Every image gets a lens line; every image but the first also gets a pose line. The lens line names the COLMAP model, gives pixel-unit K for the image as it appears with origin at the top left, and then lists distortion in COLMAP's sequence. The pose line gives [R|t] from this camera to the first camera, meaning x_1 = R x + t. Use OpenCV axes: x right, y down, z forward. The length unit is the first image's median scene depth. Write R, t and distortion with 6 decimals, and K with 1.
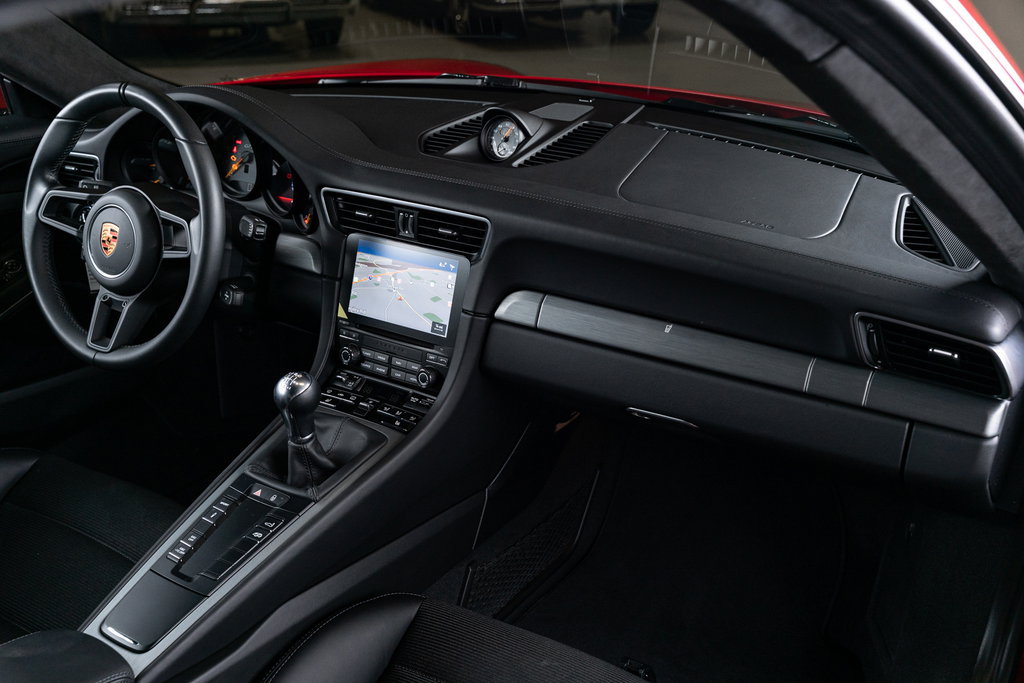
lens RADIAL K [[1094.0, 0, 514.5], [0, 1094.0, 322.2], [0, 0, 1]] dist [-0.011234, 0.010600]
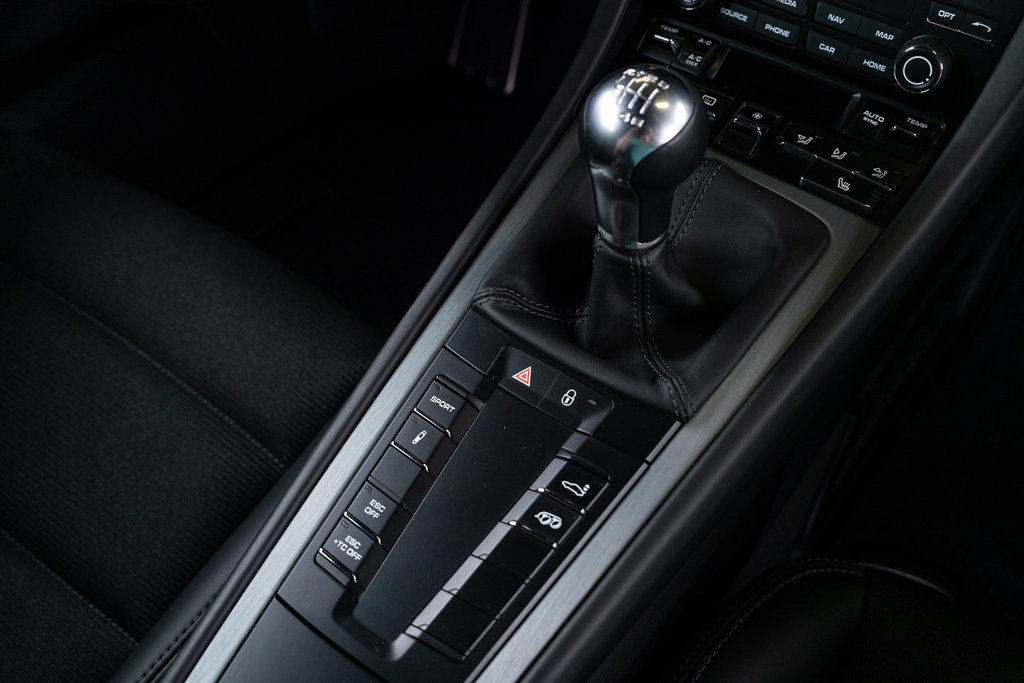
lens RADIAL K [[1094.0, 0, 514.5], [0, 1094.0, 322.2], [0, 0, 1]] dist [-0.011234, 0.010600]
pose [[0.998894, 0.045155, -0.013073, -0.220114], [-0.035852, 0.911640, 0.409422, -0.021466], [0.030406, -0.408501, 0.912251, 0.610430]]
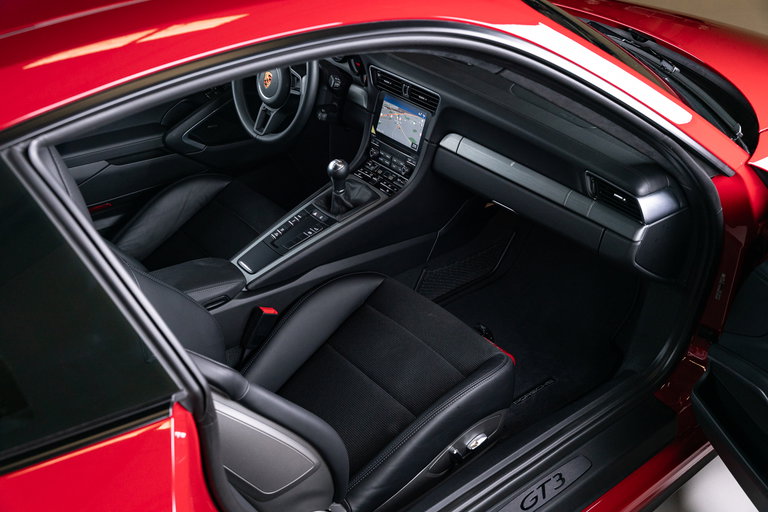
lens RADIAL K [[827.5, 0, 384.0], [0, 827.5, 256.0], [0, 0, 1]] dist [-0.121213, -0.000696]
pose [[0.952620, 0.167162, -0.254109, 0.290948], [-0.119118, 0.973742, 0.194005, -0.084001], [0.279866, -0.154545, 0.947518, -0.453775]]
